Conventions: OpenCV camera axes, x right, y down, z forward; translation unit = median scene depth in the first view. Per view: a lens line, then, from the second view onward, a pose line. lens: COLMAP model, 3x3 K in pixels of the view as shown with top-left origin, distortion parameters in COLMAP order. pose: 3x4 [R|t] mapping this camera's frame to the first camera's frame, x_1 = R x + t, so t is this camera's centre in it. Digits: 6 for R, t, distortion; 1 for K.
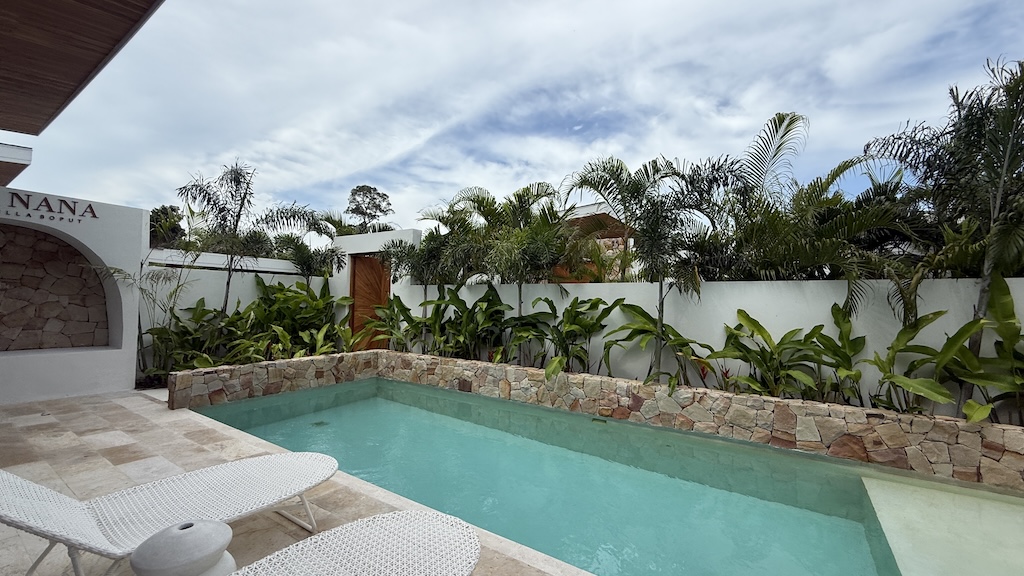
lens RADIAL K [[408.7, 0, 509.8], [0, 408.7, 287.0], [0, 0, 1]] dist [-0.001581, 0.000276]
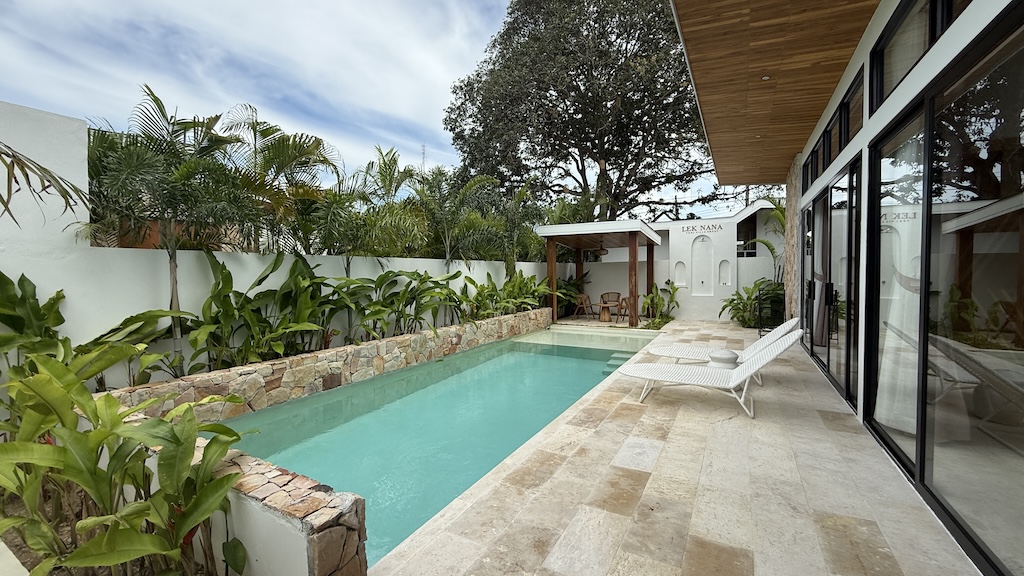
lens RADIAL K [[408.7, 0, 509.8], [0, 408.7, 287.0], [0, 0, 1]] dist [-0.001581, 0.000276]
pose [[-0.074742, -0.051480, 0.995873, -1.050233], [-0.026468, 0.998417, 0.049625, 0.007303], [-0.996852, -0.022650, -0.075986, 0.808469]]
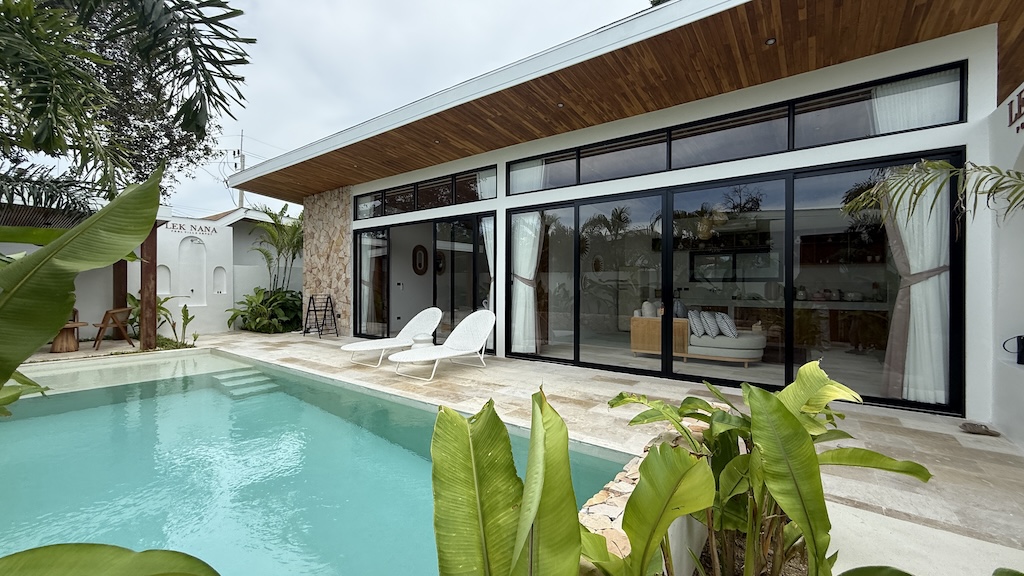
lens RADIAL K [[411.0, 0, 507.1], [0, 411.0, 289.4], [0, 0, 1]] dist [-0.000213, 0.000143]
pose [[-0.998383, -0.022785, 0.052088, -0.520978], [-0.024398, 0.999235, -0.030556, 0.076499], [-0.051352, -0.031777, -0.998175, 1.418023]]
